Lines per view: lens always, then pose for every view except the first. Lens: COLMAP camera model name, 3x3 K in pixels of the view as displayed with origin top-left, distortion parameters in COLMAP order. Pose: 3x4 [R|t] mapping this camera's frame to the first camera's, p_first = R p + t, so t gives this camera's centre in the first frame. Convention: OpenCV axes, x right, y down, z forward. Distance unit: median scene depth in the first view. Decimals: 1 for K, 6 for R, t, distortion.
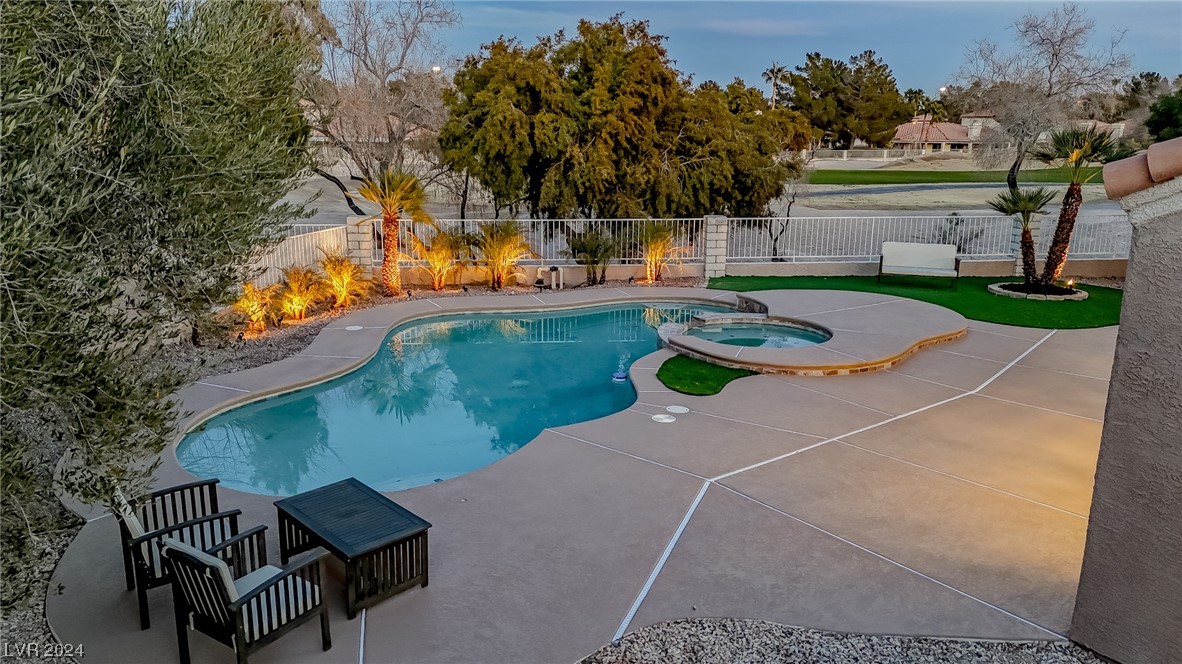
lens RADIAL K [[863.6, 0, 589.9], [0, 863.6, 331.4], [0, 0, 1]] dist [0.091834, -0.095105]
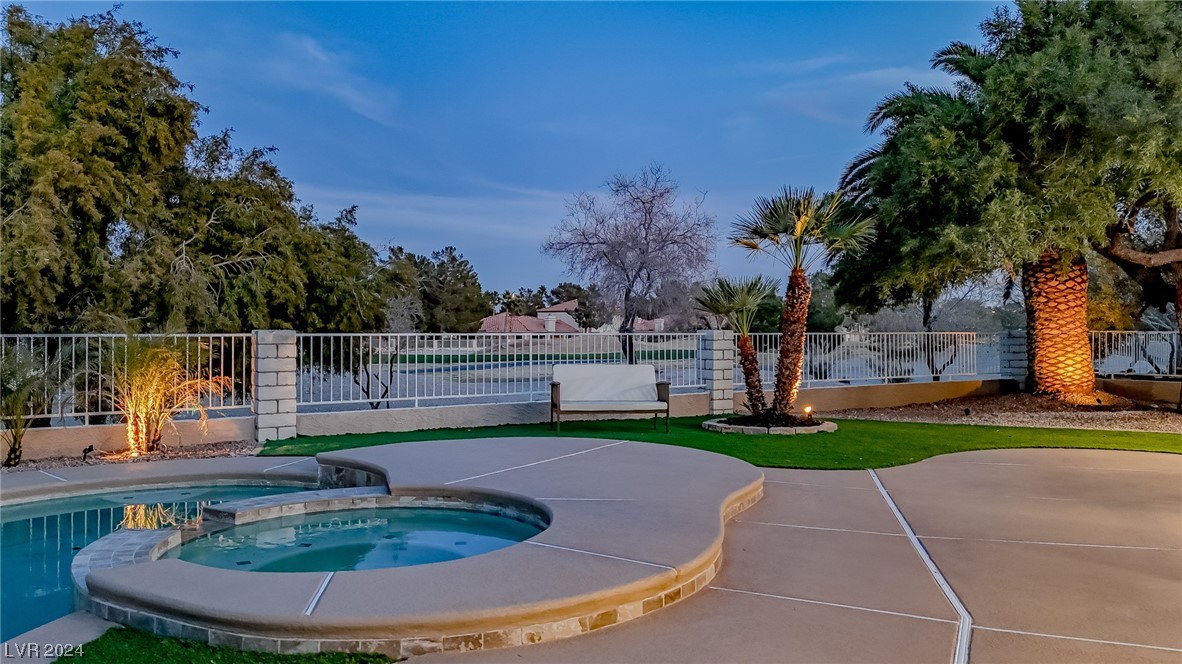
lens RADIAL K [[863.6, 0, 589.9], [0, 863.6, 331.4], [0, 0, 1]] dist [0.091834, -0.095105]
pose [[0.895292, -0.009240, 0.445384, 0.072558], [0.110686, 0.973047, -0.202309, 0.004016], [-0.431510, 0.230424, 0.872183, 0.397409]]
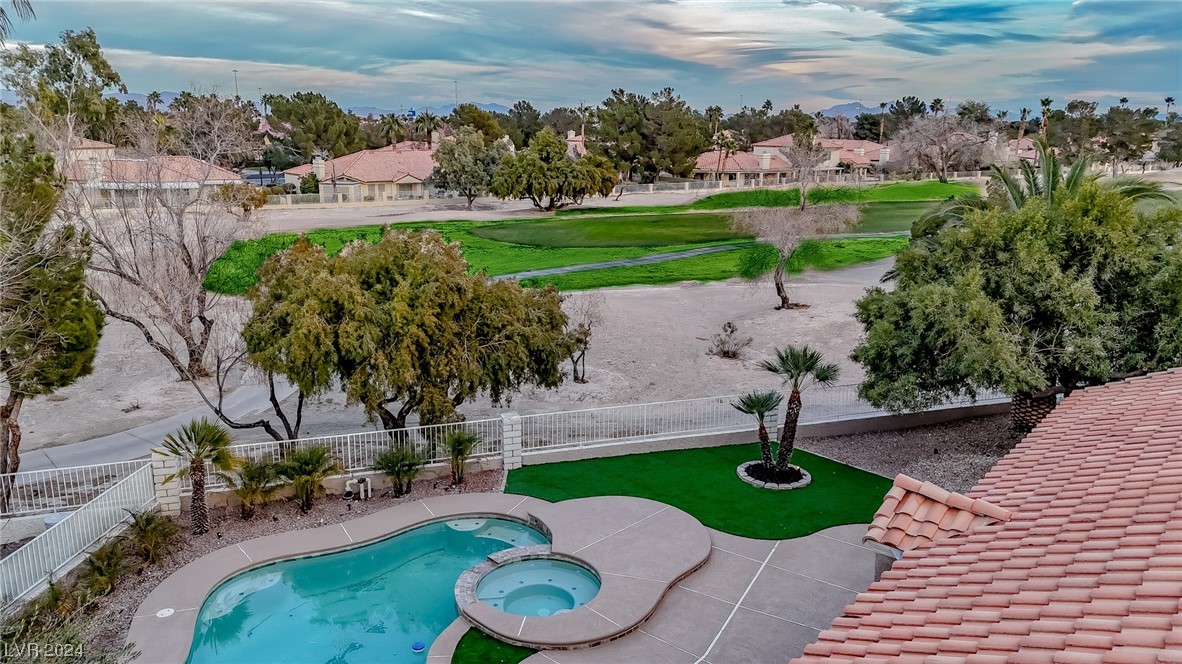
lens RADIAL K [[863.6, 0, 589.9], [0, 863.6, 331.4], [0, 0, 1]] dist [0.091834, -0.095105]
pose [[0.979565, -0.044004, 0.196256, 0.028973], [0.043356, 0.999031, 0.007600, -0.232454], [-0.196400, 0.001064, 0.980523, -0.113023]]
